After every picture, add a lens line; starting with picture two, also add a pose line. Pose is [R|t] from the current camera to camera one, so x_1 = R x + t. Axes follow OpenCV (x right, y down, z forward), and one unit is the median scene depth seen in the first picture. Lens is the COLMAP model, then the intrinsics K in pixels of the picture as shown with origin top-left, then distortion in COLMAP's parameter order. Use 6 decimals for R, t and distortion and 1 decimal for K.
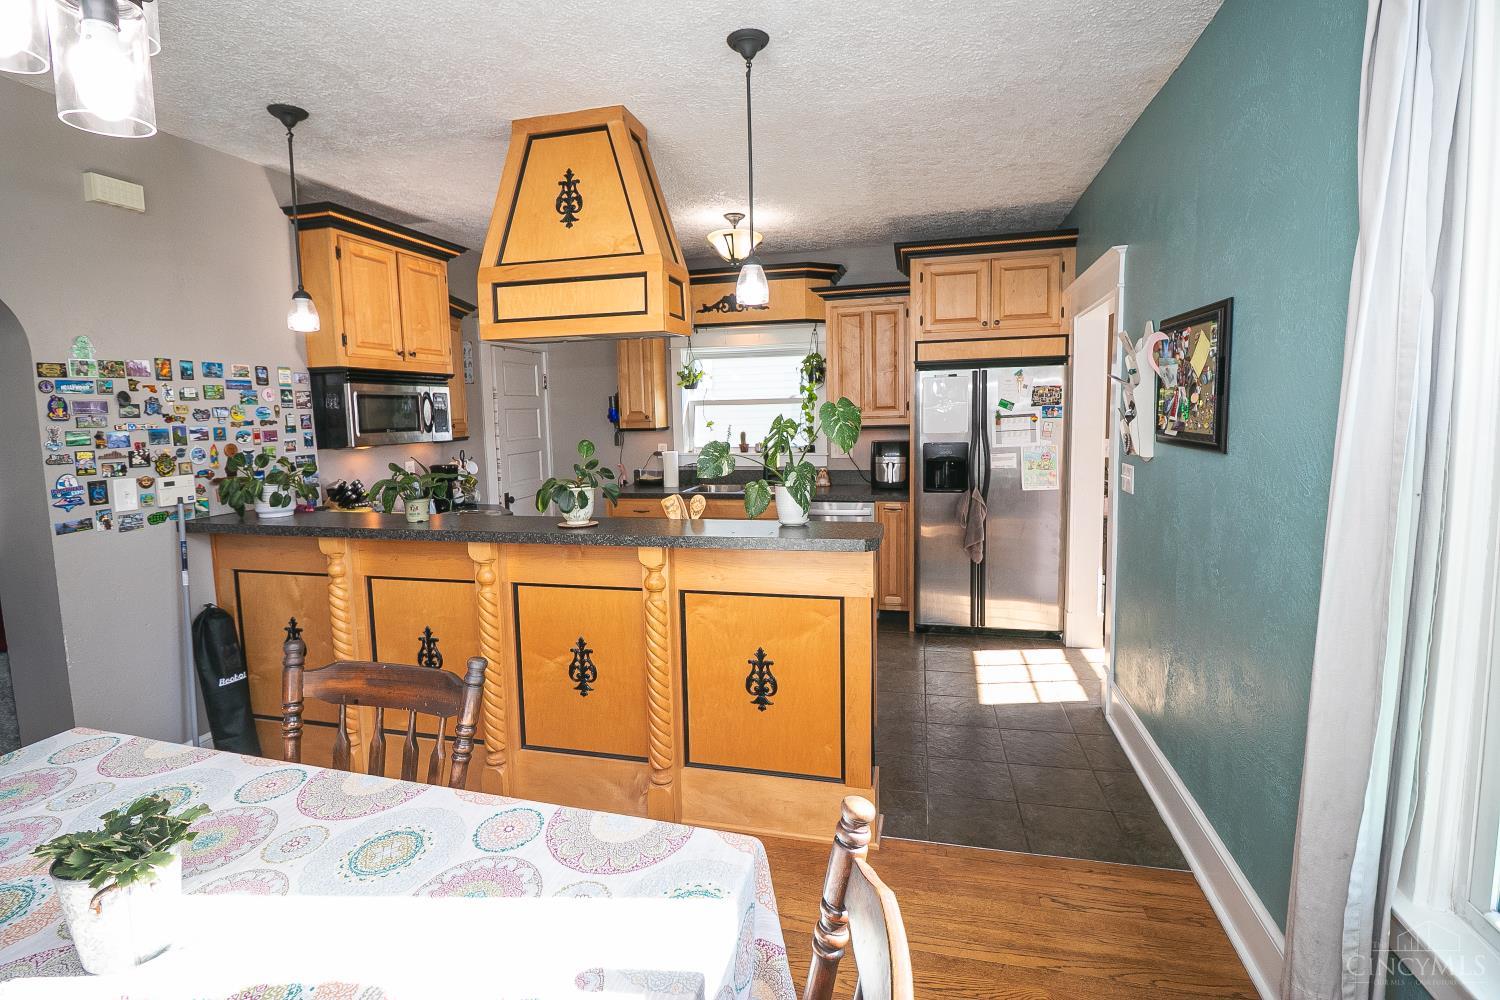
lens RADIAL K [[696.5, 0, 751.1], [0, 696.5, 480.0], [0, 0, 1]] dist [-0.001031, -0.013145]
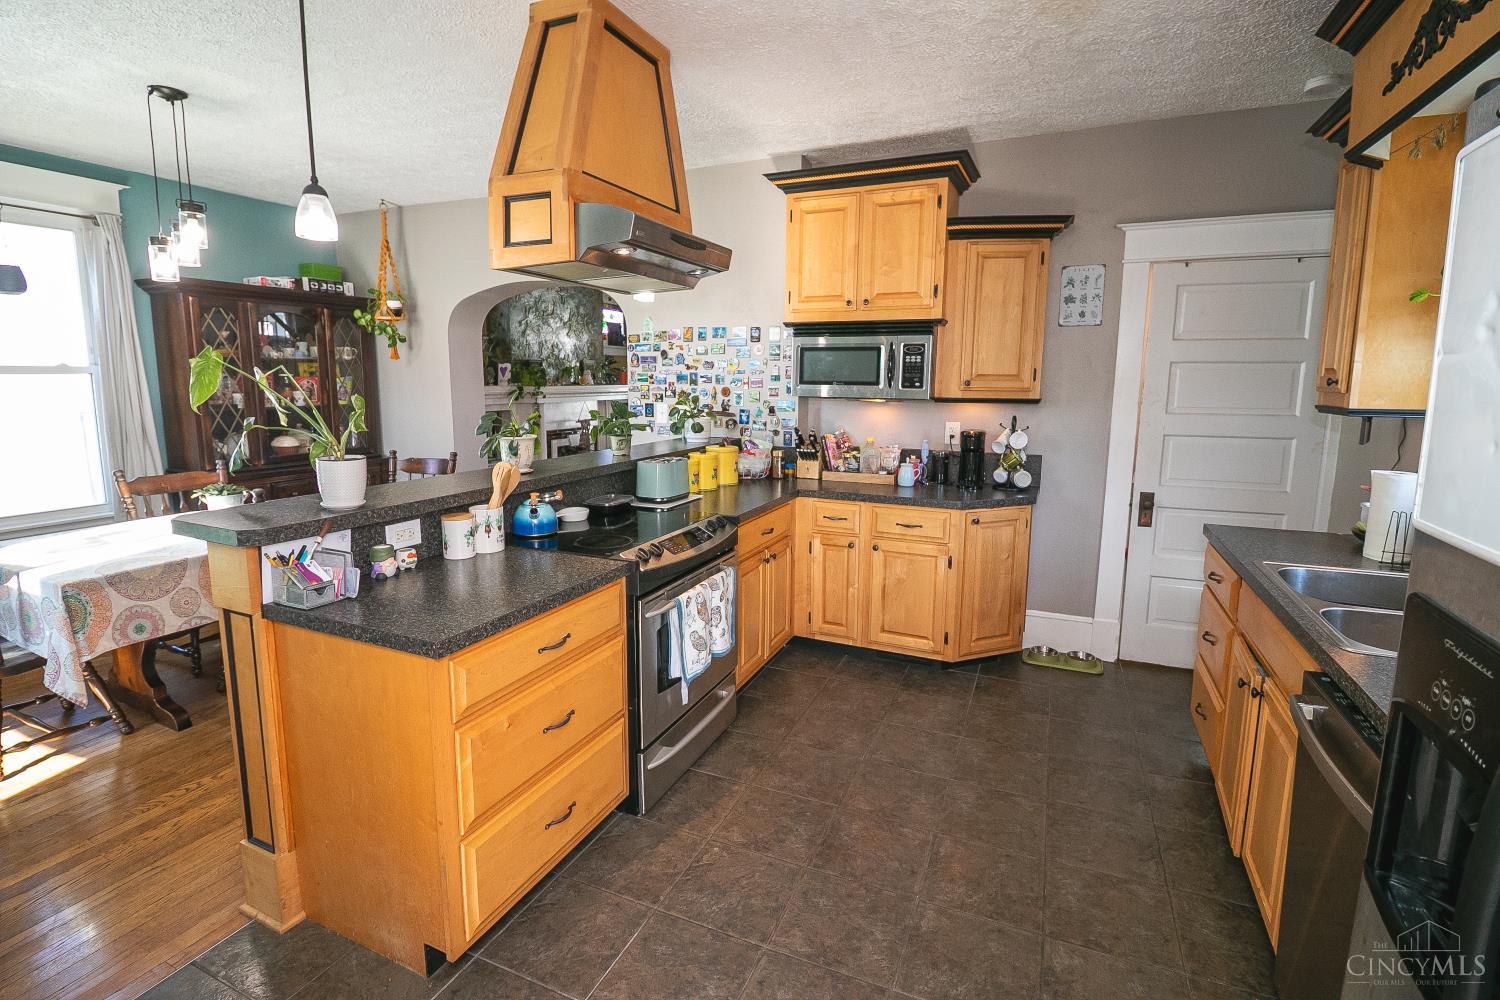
lens RADIAL K [[701.9, 0, 750.0], [0, 701.9, 481.3], [0, 0, 1]] dist [-0.004679, -0.011041]
pose [[-0.182648, 0.167198, -0.968857, 0.547235], [-0.100475, 0.977101, 0.187562, -0.121105], [0.978031, 0.131604, -0.161666, 1.167887]]
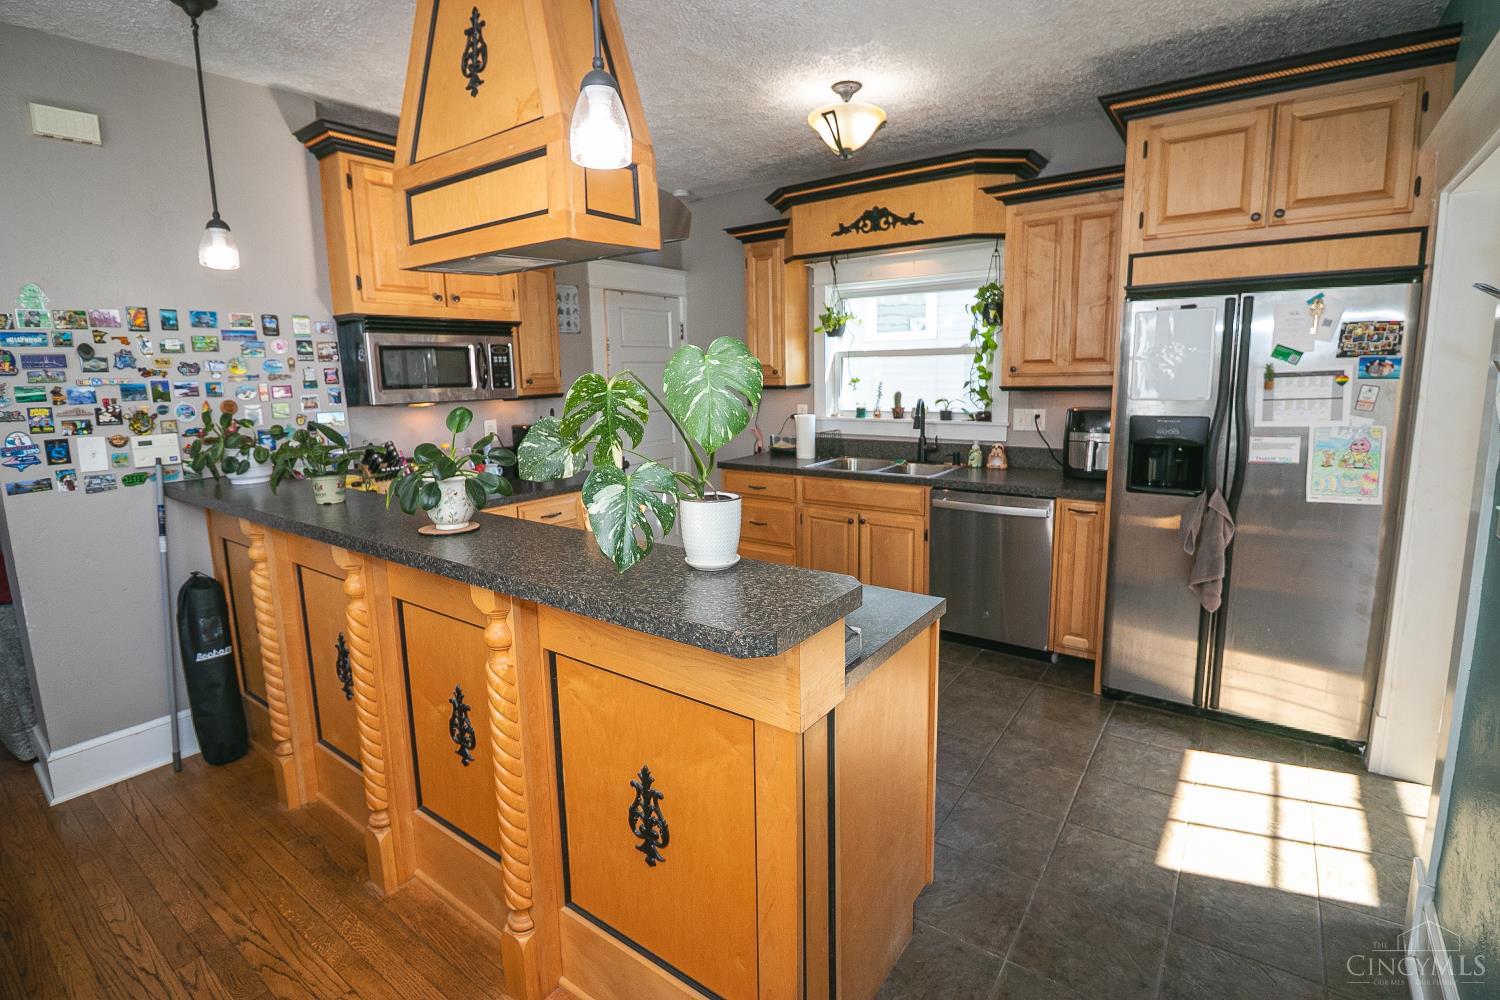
lens RADIAL K [[701.9, 0, 750.0], [0, 701.9, 481.3], [0, 0, 1]] dist [-0.004679, -0.011041]
pose [[0.926646, 0.062538, -0.370697, 0.218848], [-0.037828, 0.996573, 0.073565, -0.035460], [0.374027, -0.054146, 0.925836, 0.356576]]
